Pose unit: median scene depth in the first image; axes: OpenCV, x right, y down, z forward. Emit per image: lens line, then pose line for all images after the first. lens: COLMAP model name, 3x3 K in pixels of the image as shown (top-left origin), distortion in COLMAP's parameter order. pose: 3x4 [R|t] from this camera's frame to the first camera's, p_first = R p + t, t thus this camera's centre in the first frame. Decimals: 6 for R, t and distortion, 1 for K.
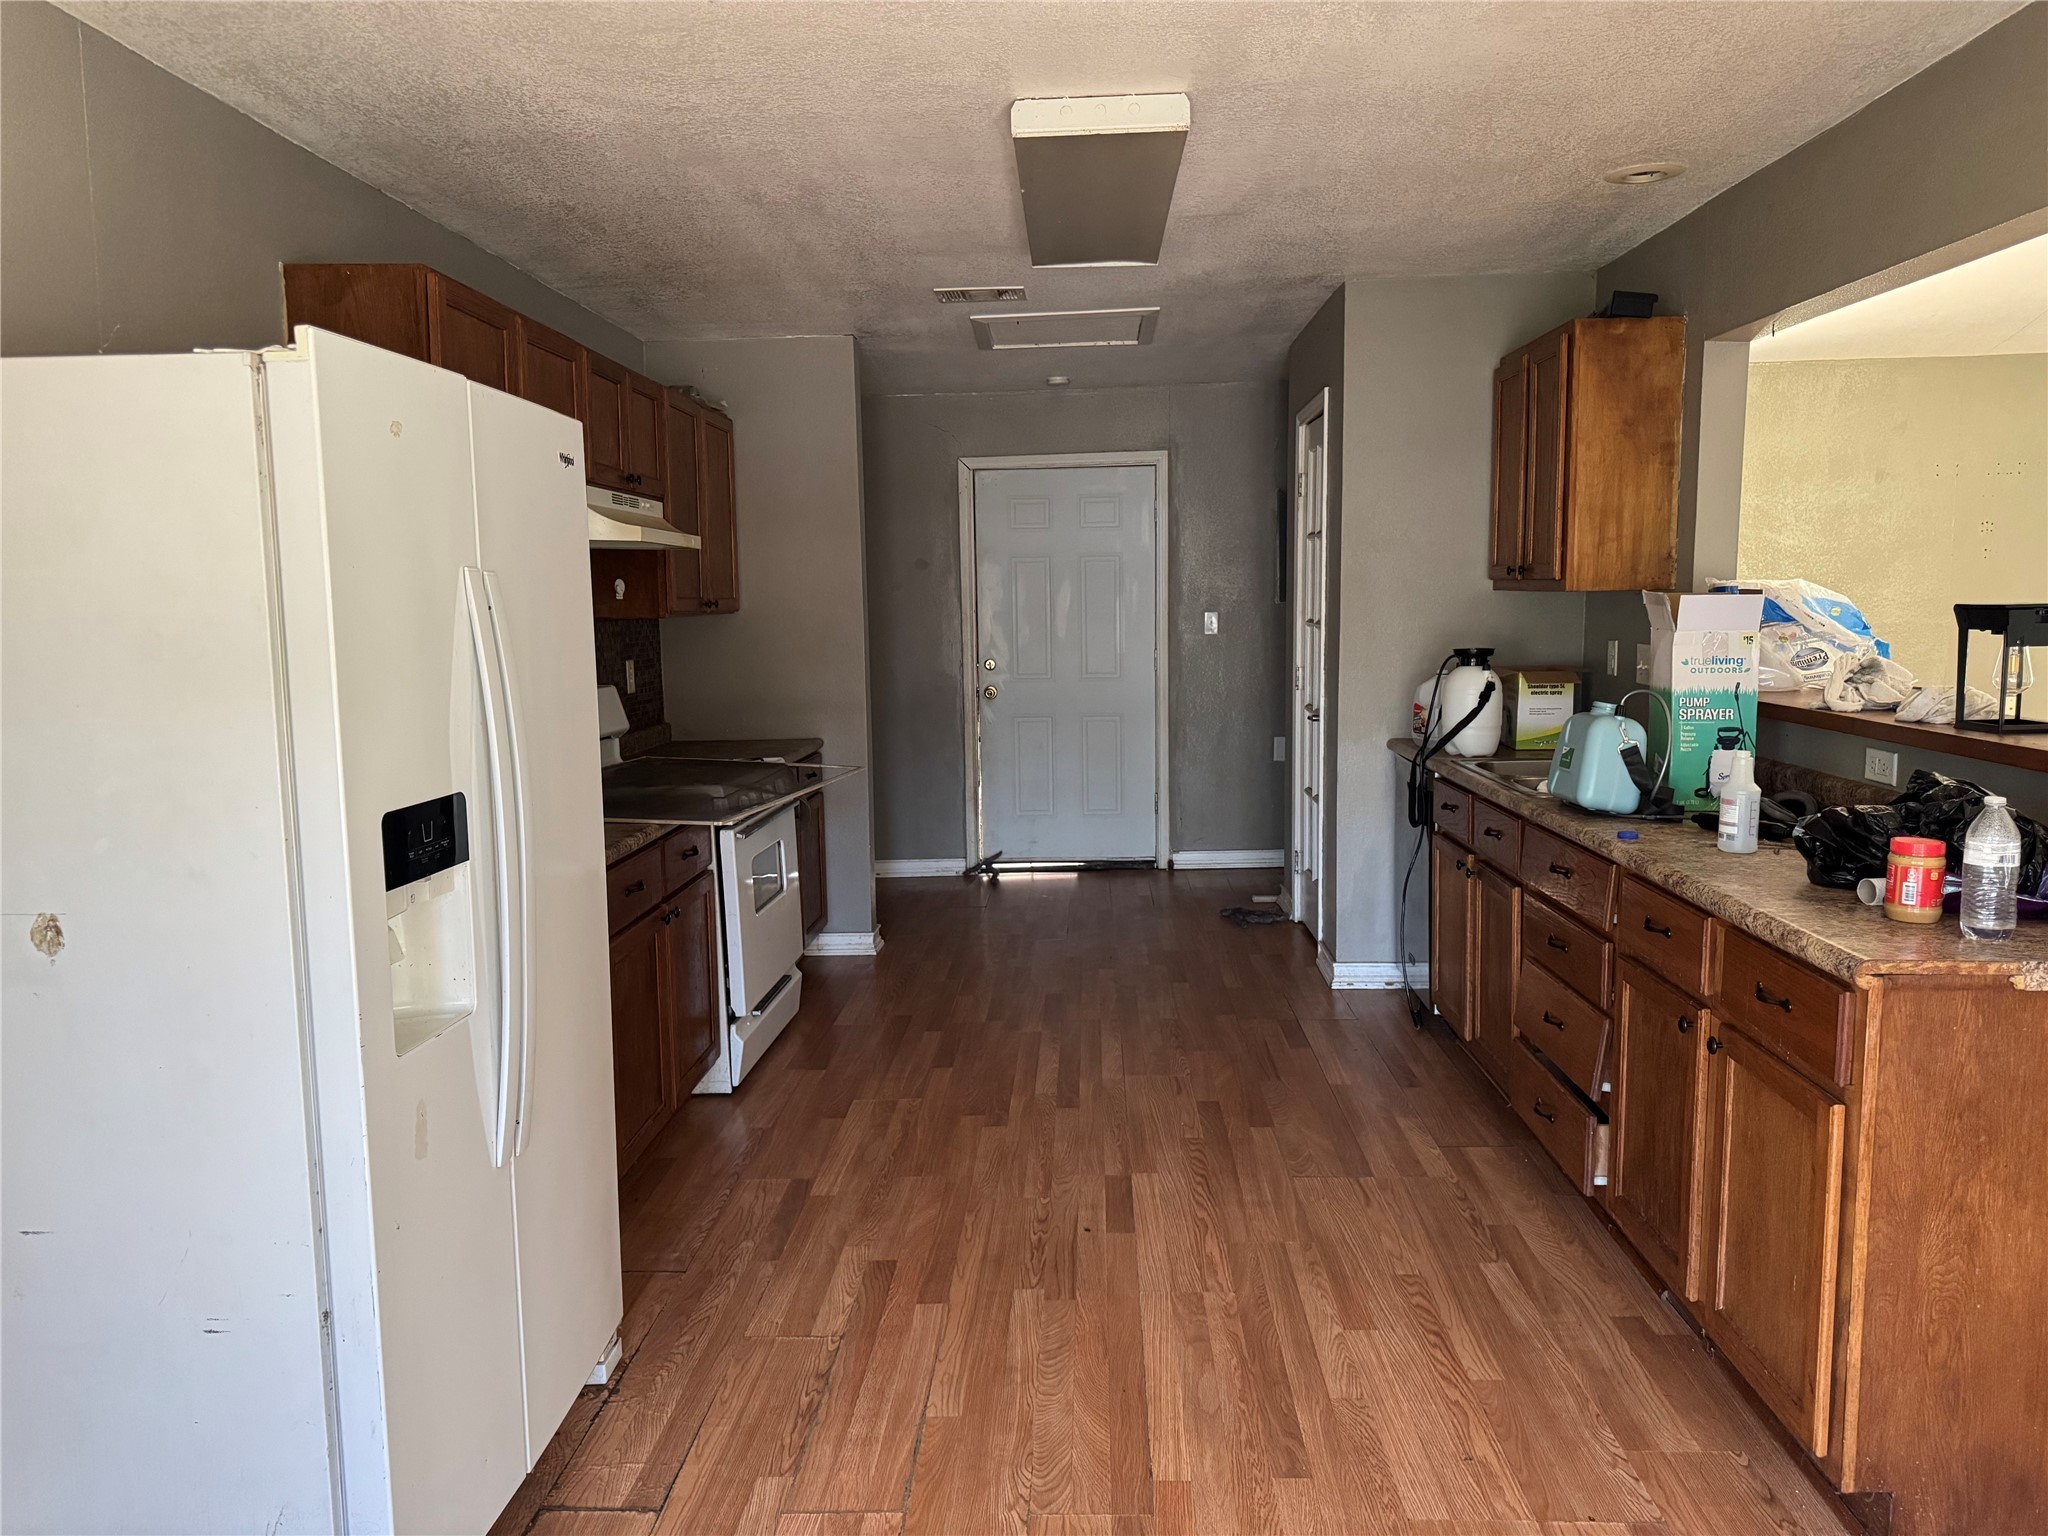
lens RADIAL K [[1446.7, 0, 1016.1], [0, 1446.7, 767.2], [0, 0, 1]] dist [0.074854, -0.106966]
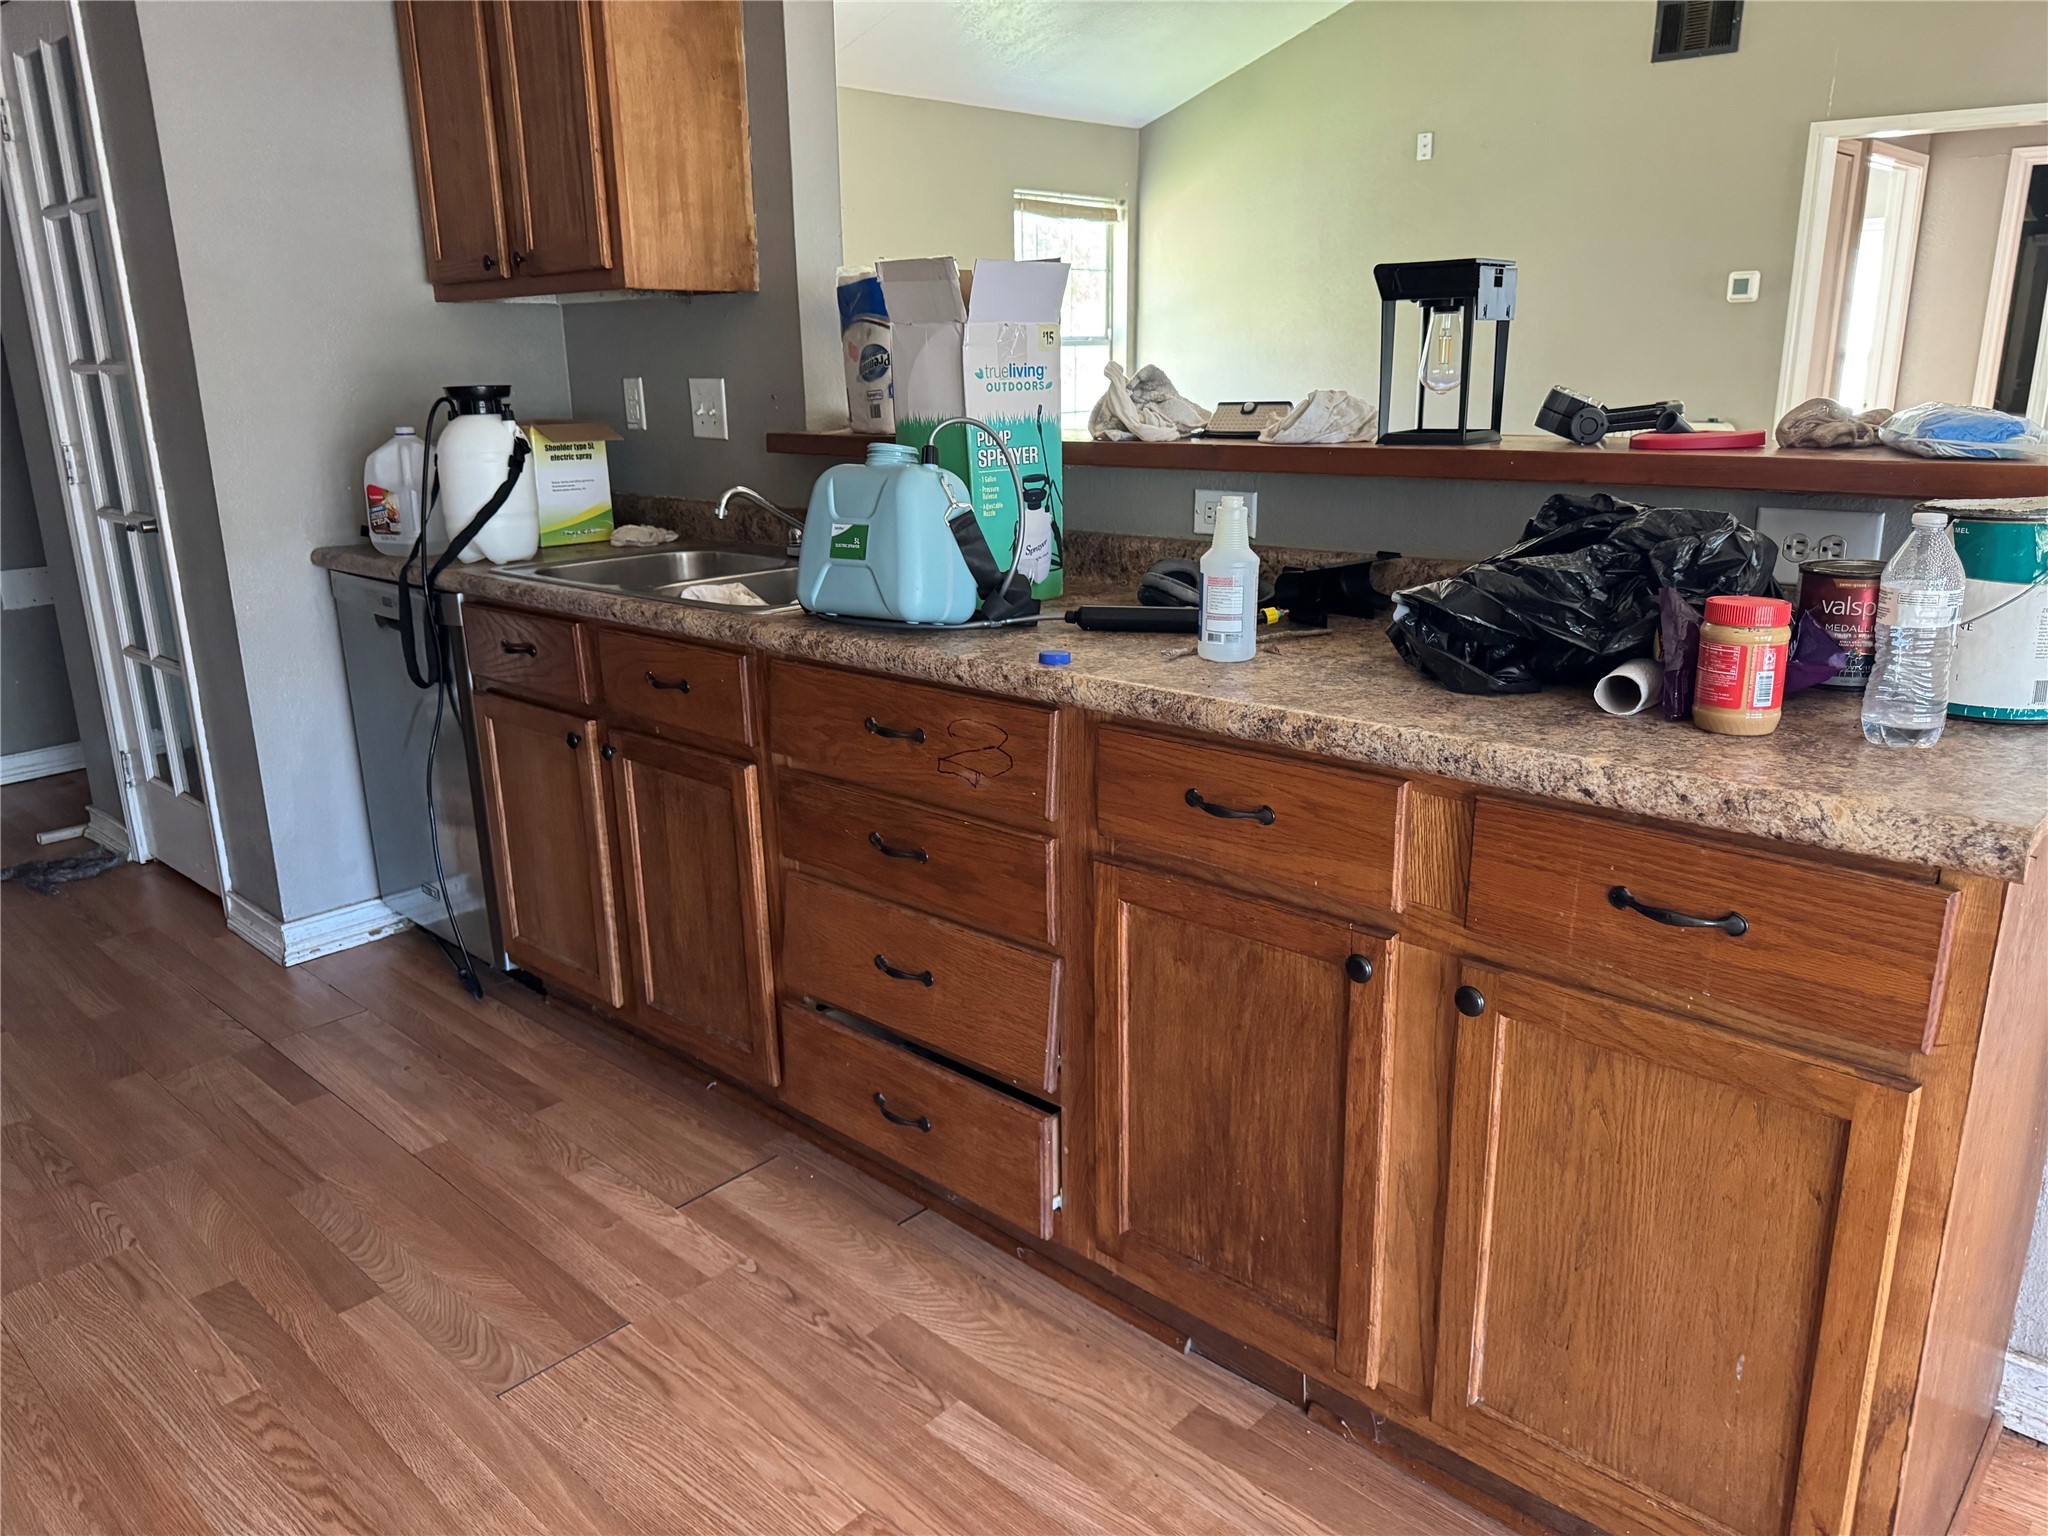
lens RADIAL K [[1446.7, 0, 1016.1], [0, 1446.7, 767.2], [0, 0, 1]] dist [0.074854, -0.106966]
pose [[0.649059, -0.197970, 0.734527, -0.025122], [0.098195, 0.979270, 0.177164, -0.011581], [-0.754374, -0.042863, 0.655044, 0.447756]]
